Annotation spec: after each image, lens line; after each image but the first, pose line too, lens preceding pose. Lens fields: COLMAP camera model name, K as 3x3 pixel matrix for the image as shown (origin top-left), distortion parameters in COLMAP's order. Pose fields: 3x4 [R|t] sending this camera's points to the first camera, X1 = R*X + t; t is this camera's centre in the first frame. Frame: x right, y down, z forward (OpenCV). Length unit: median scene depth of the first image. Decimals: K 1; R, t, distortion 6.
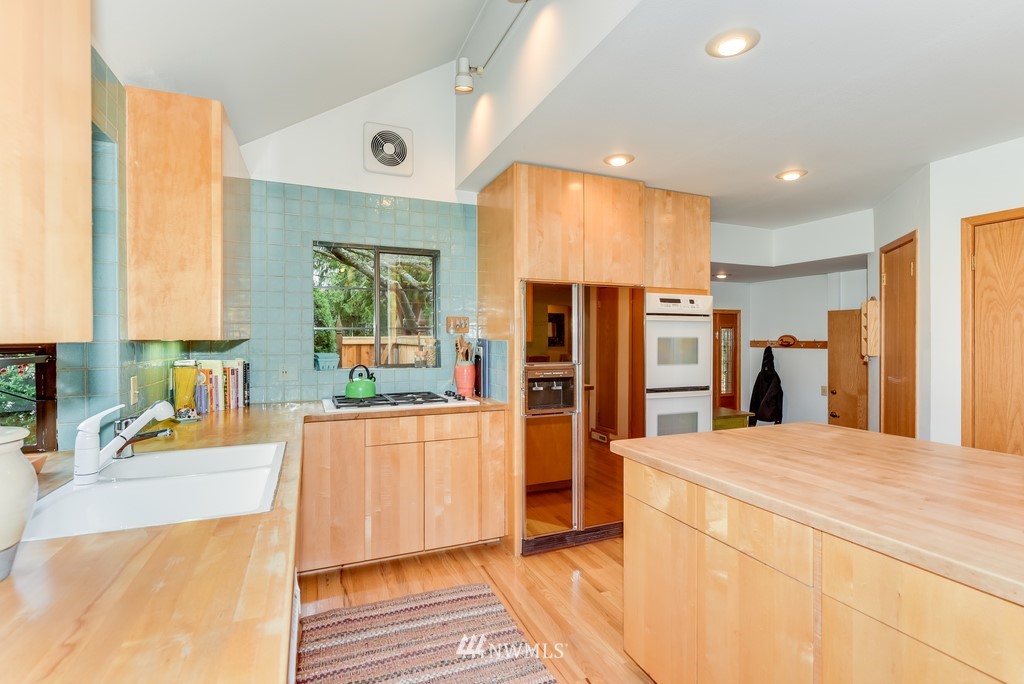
lens RADIAL K [[484.8, 0, 512.4], [0, 484.8, 341.0], [0, 0, 1]] dist [0.004633, 0.000089]
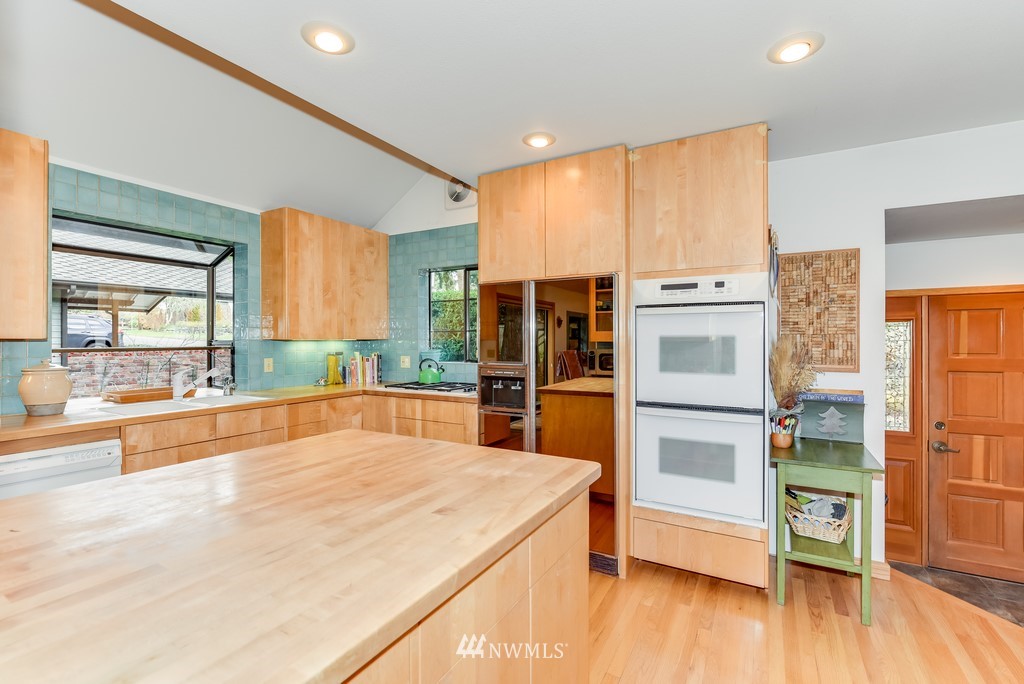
lens RADIAL K [[451.0, 0, 512.8], [0, 451.0, 341.9], [0, 0, 1]] dist [-0.003905, -0.000104]
pose [[0.612562, 0.002609, -0.790418, 0.813332], [0.000303, 0.999994, 0.003536, -0.000524], [0.790422, -0.002405, 0.612558, 0.423711]]
